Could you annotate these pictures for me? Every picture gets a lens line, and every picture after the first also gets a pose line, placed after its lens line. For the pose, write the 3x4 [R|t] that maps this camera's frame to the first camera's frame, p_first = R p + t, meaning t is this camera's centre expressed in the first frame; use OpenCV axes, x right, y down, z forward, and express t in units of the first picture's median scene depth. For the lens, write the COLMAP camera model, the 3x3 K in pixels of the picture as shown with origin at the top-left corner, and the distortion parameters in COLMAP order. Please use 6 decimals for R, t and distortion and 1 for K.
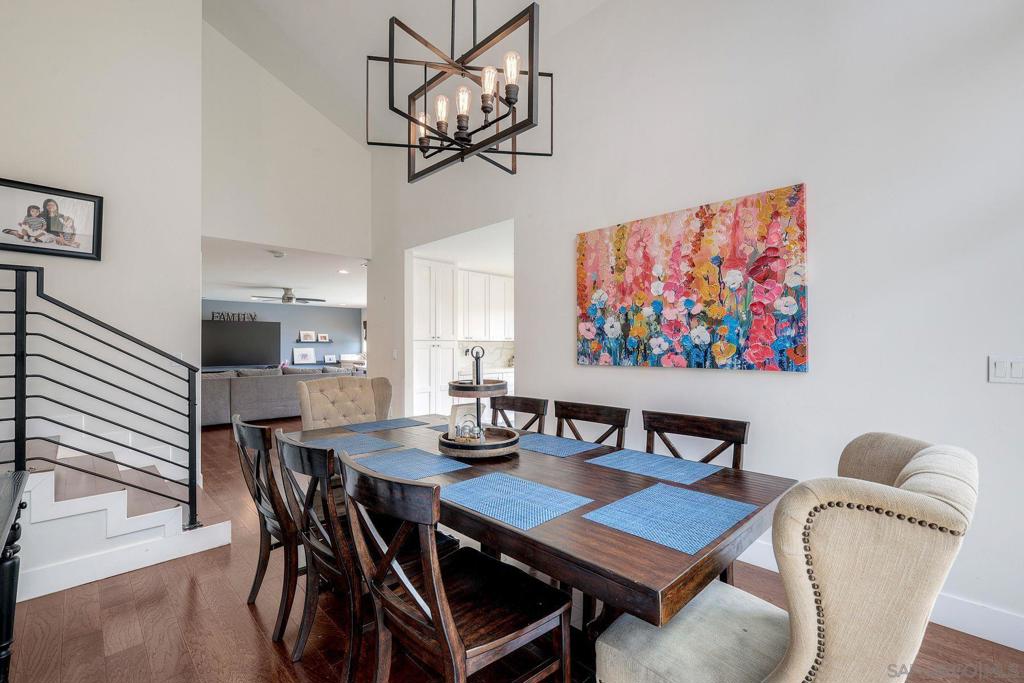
lens RADIAL K [[452.3, 0, 519.3], [0, 452.3, 343.4], [0, 0, 1]] dist [-0.001660, -0.000753]
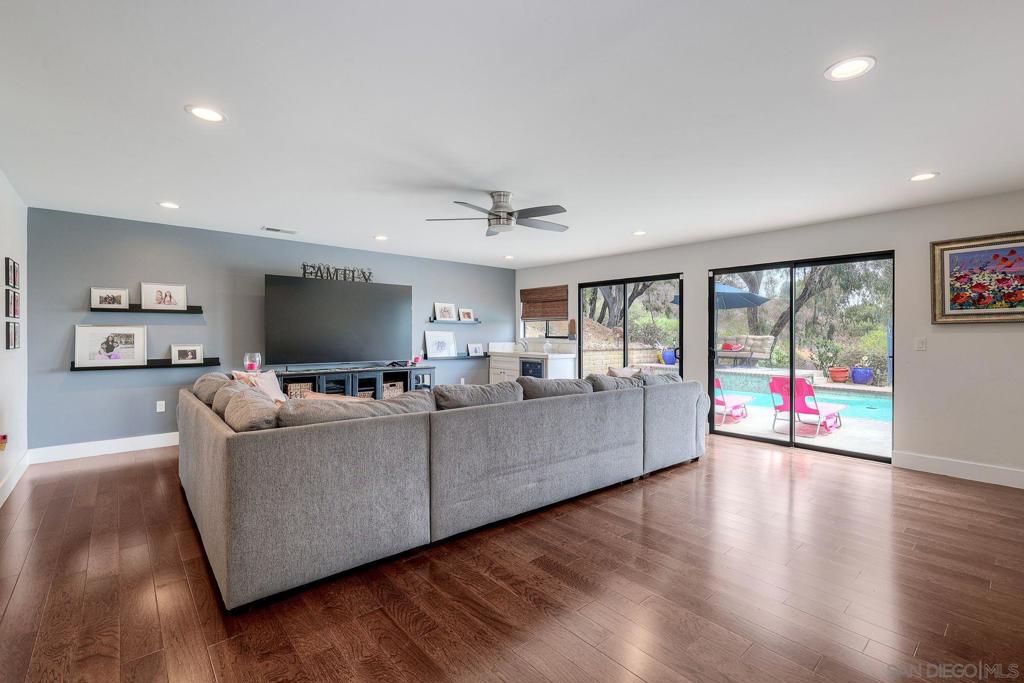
lens RADIAL K [[452.3, 0, 512.3], [0, 452.3, 336.3], [0, 0, 1]] dist [-0.001660, -0.000753]
pose [[0.997835, 0.011854, -0.064683, -0.344473], [-0.011078, 0.999862, 0.012345, 0.008610], [0.064821, -0.011602, 0.997829, 0.412819]]
